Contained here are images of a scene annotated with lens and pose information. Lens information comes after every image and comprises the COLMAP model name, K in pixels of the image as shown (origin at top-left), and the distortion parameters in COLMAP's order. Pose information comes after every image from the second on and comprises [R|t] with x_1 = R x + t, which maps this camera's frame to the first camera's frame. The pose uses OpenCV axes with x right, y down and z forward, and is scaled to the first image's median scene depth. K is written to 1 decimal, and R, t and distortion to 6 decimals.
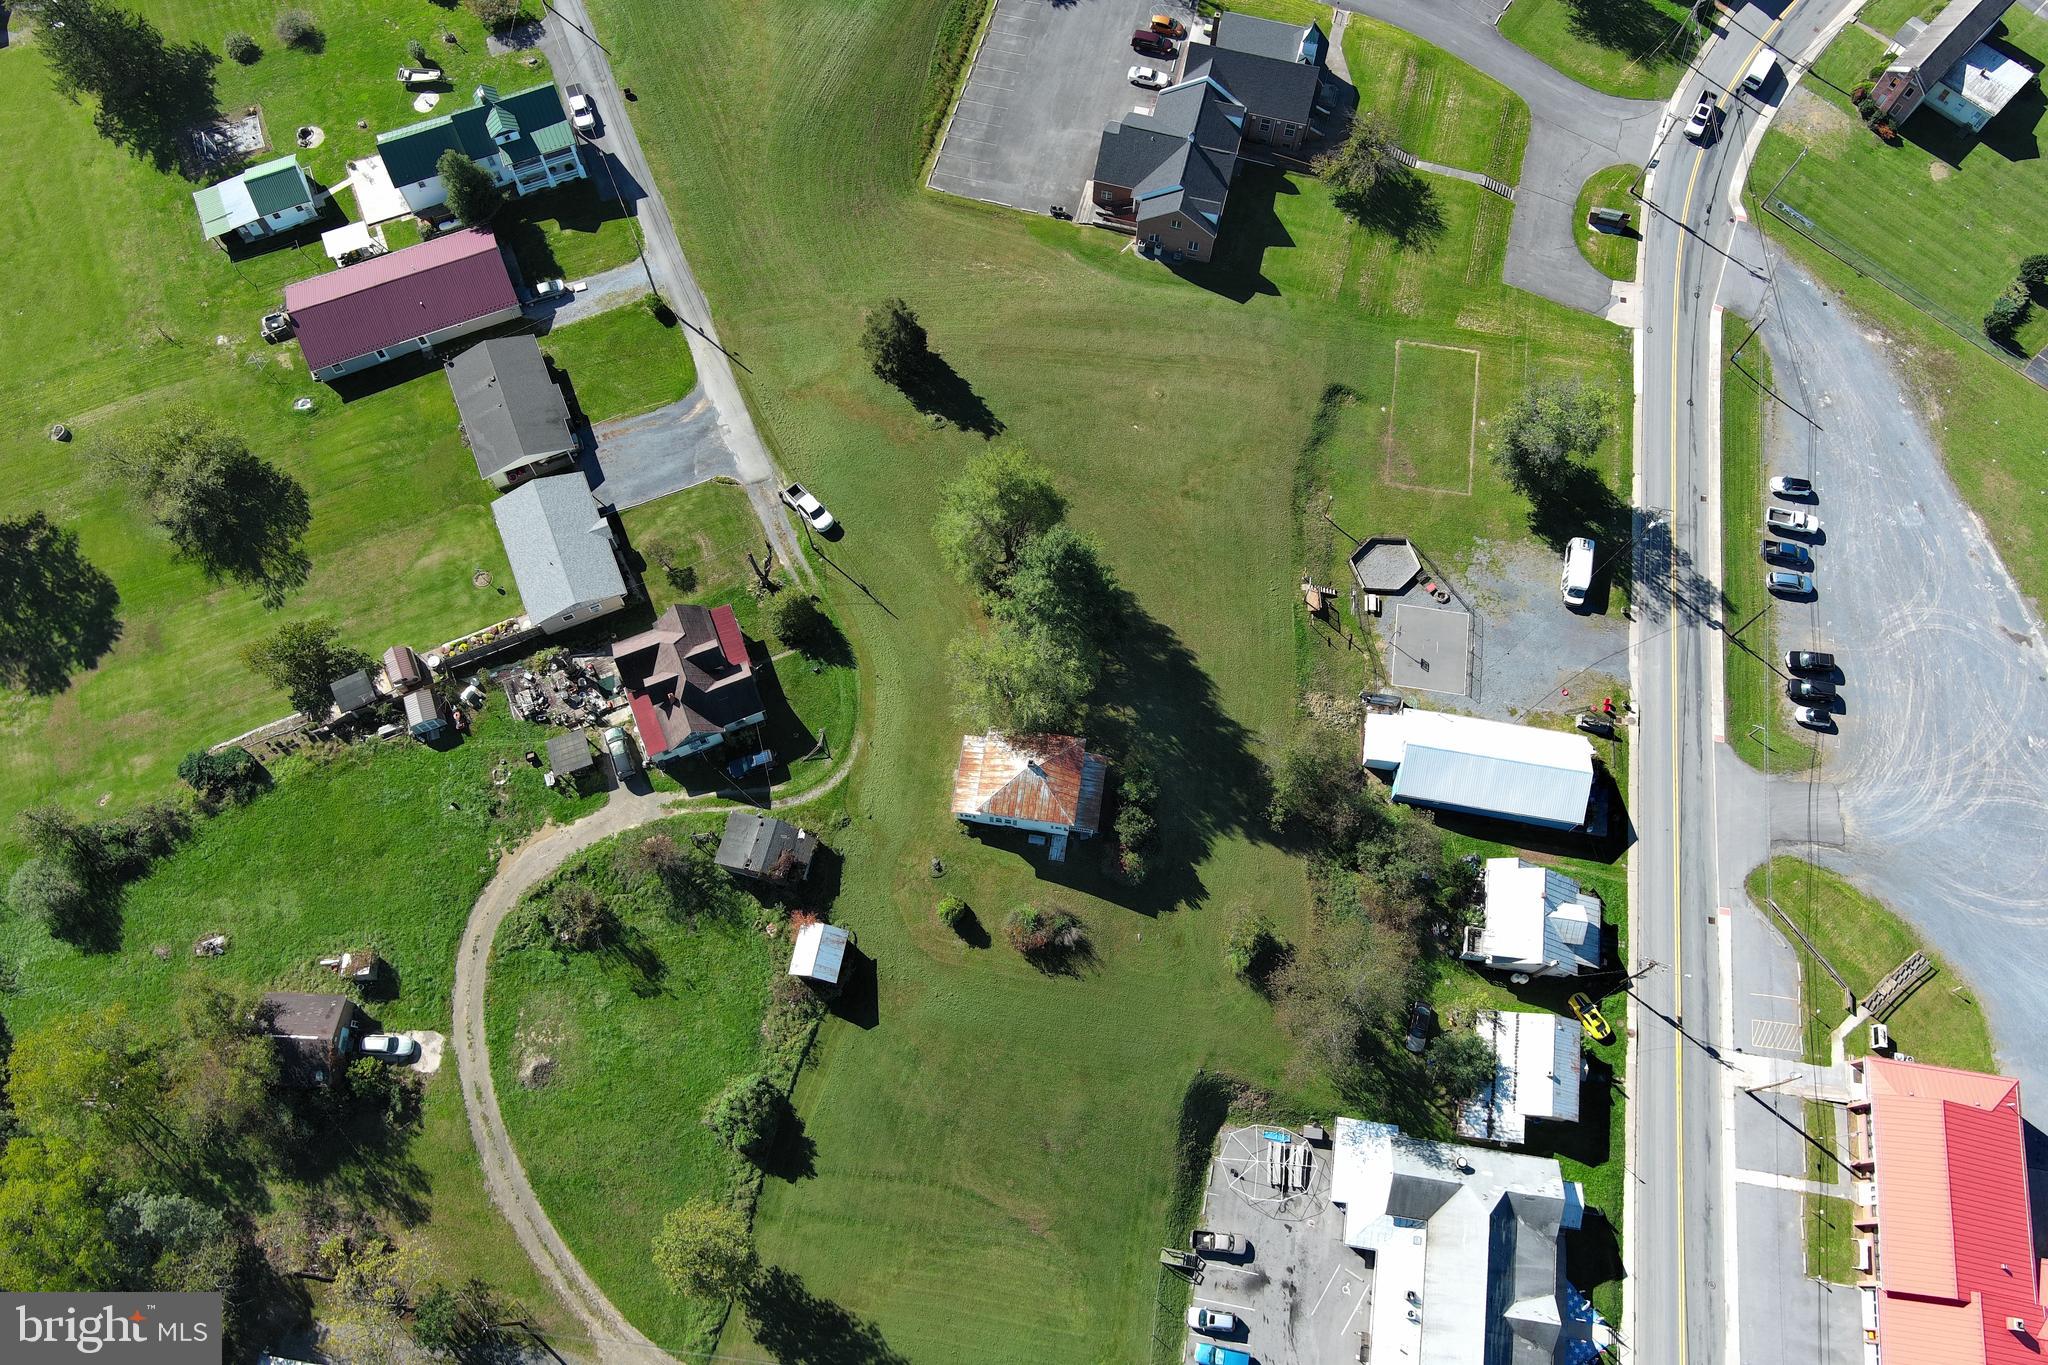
lens RADIAL K [[1589.2, 0, 1009.1], [0, 1589.2, 680.6], [0, 0, 1]] dist [0.014851, -0.004594]
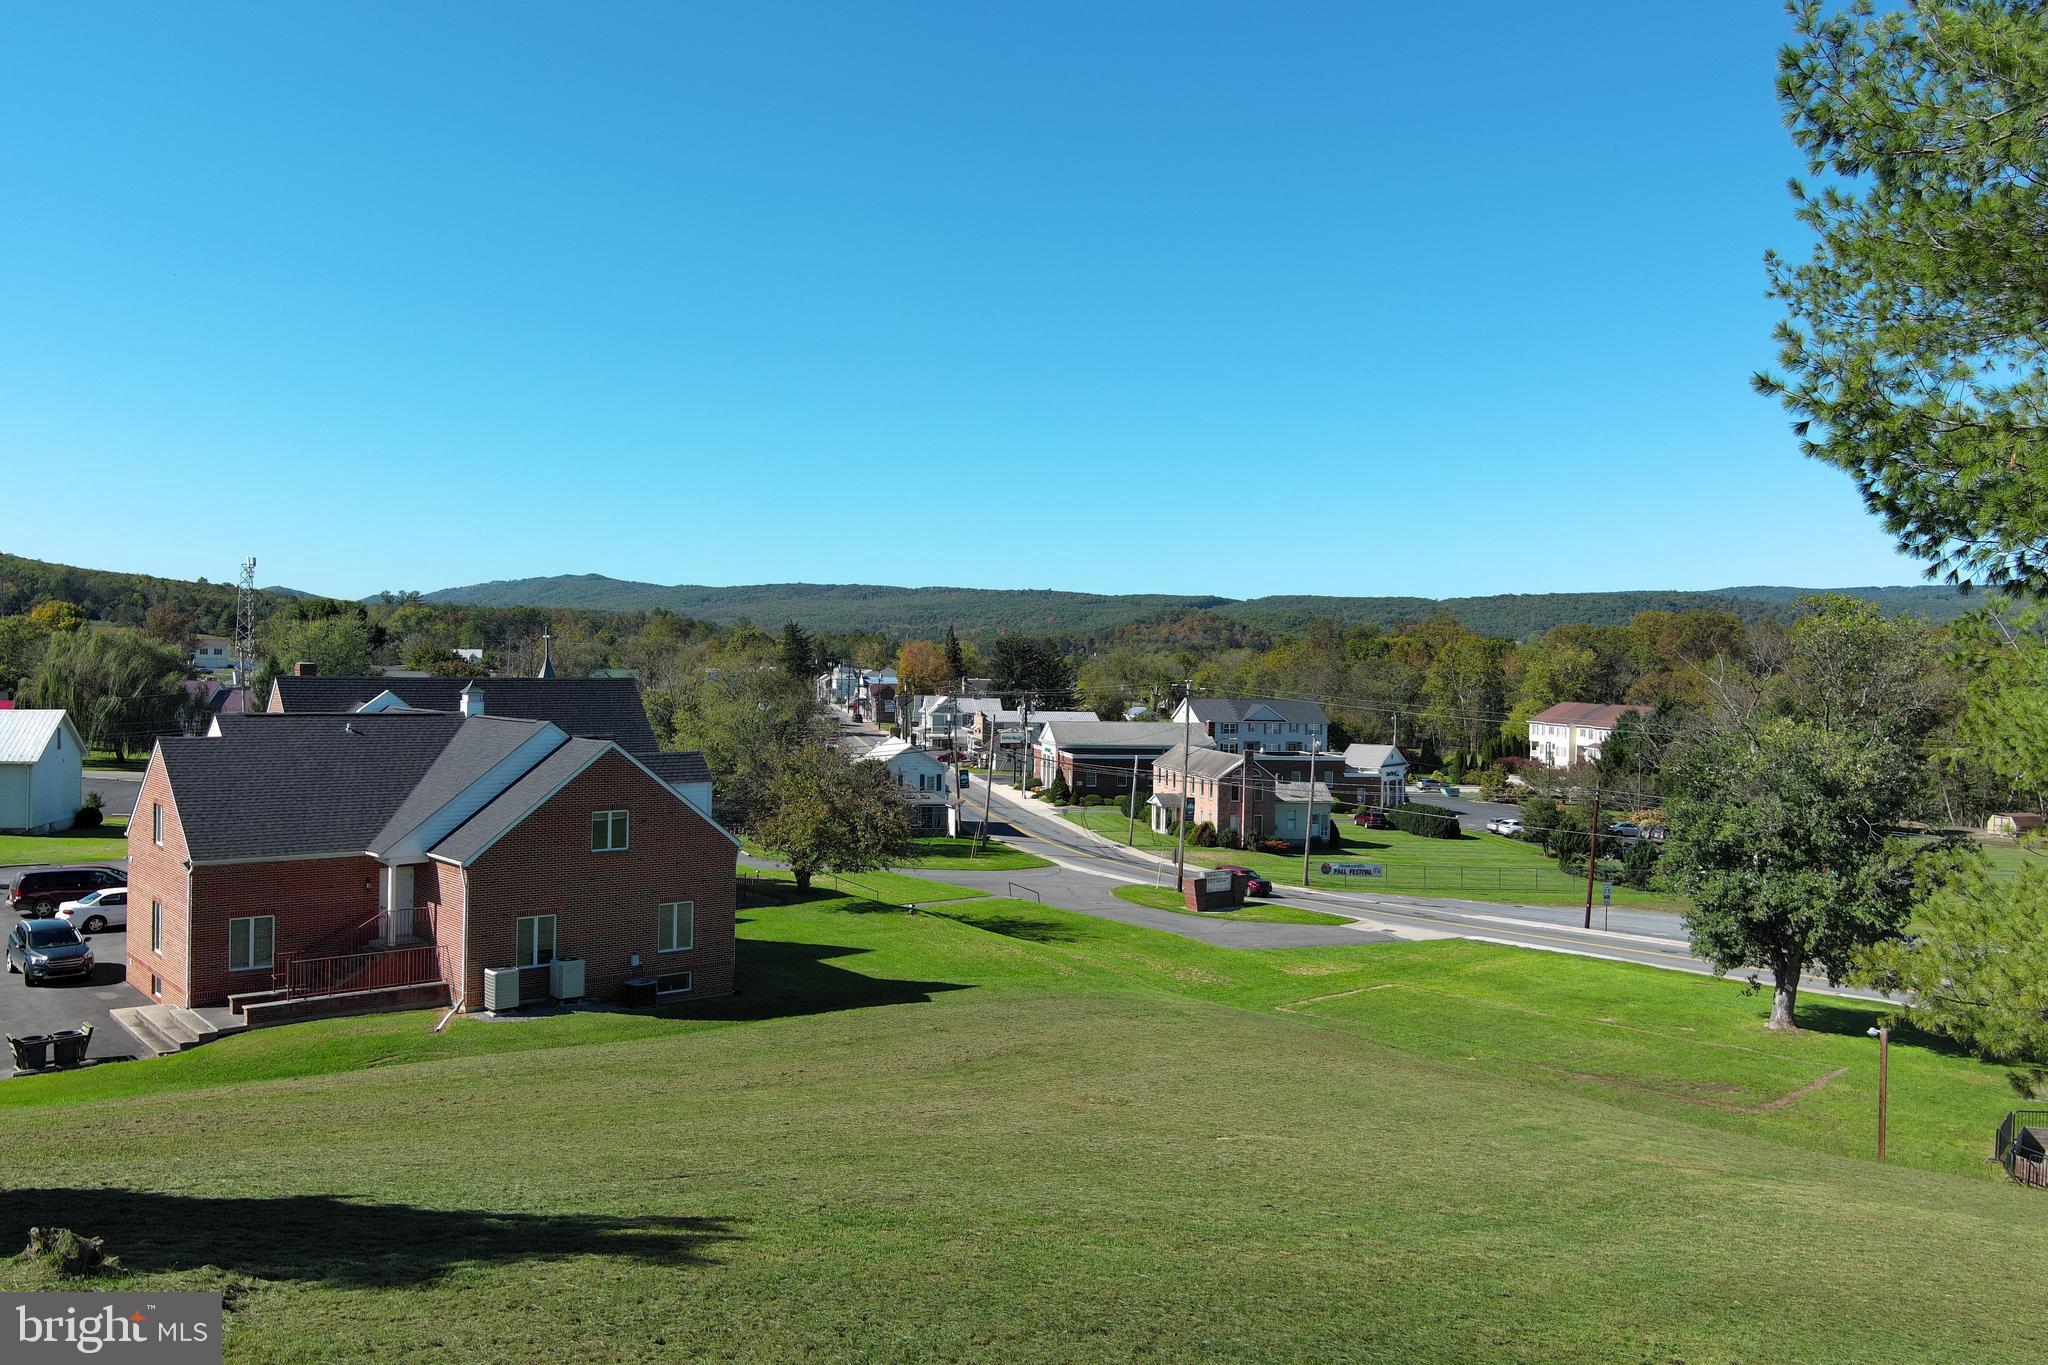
lens RADIAL K [[1589.2, 0, 1019.6], [0, 1589.2, 683.5], [0, 0, 1]] dist [0.014851, -0.004594]
pose [[0.577660, 0.003450, 0.816270, -0.080167], [0.753310, 0.382877, -0.534723, -0.111519], [-0.314376, 0.923793, 0.218574, 0.987998]]
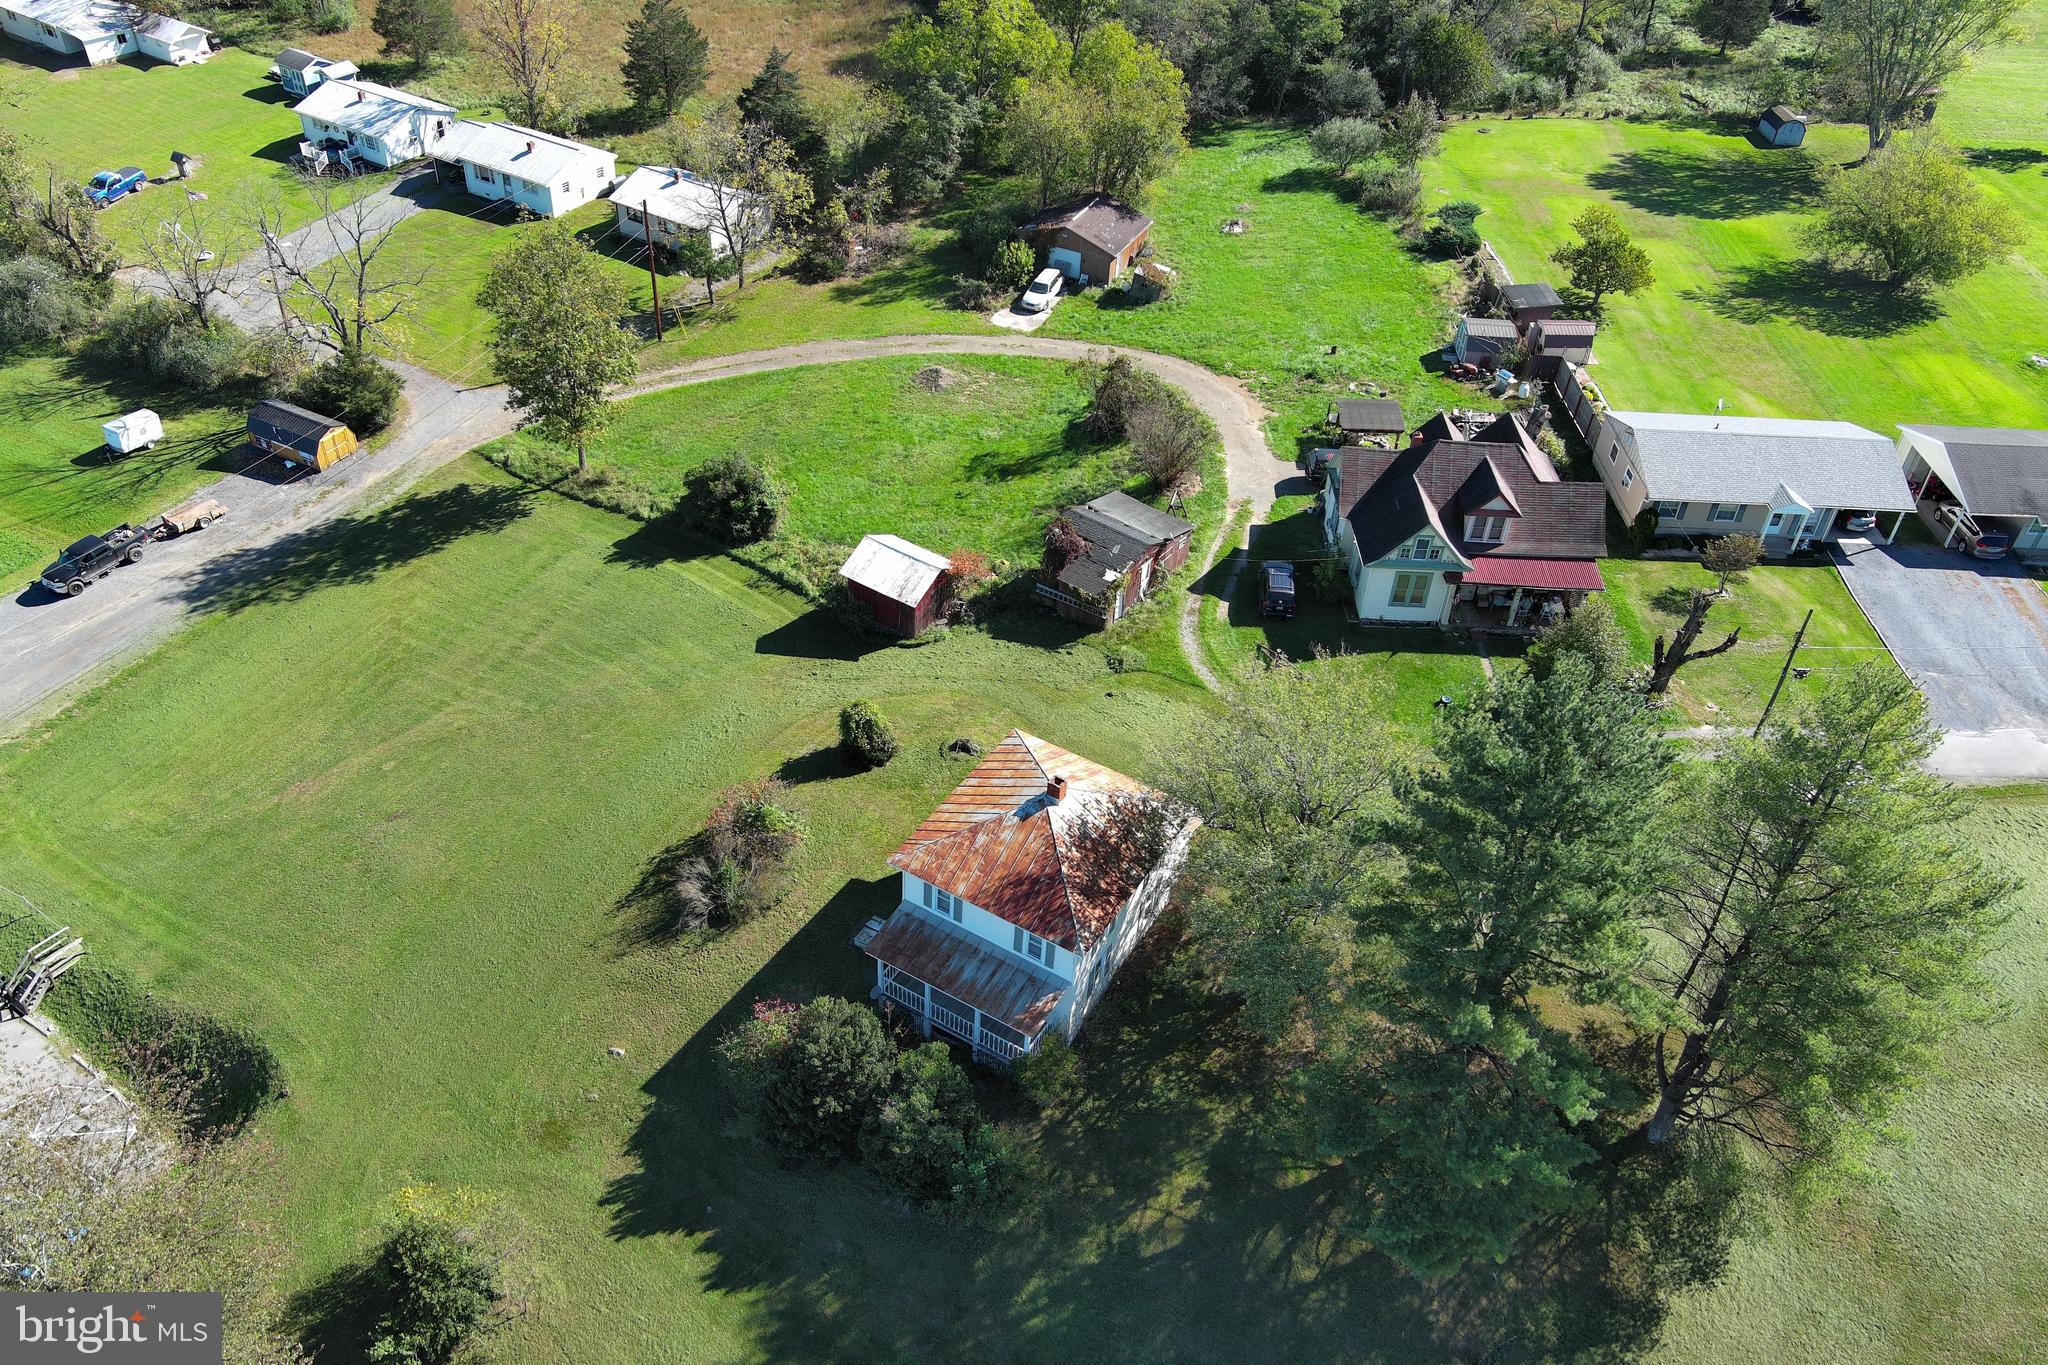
lens RADIAL K [[1589.2, 0, 1021.0], [0, 1589.2, 682.8], [0, 0, 1]] dist [0.014851, -0.004594]
pose [[-0.384613, 0.570037, -0.726038, 0.269624], [-0.876358, 0.021568, 0.481177, -0.123716], [0.289947, 0.821336, 0.491261, 0.691800]]
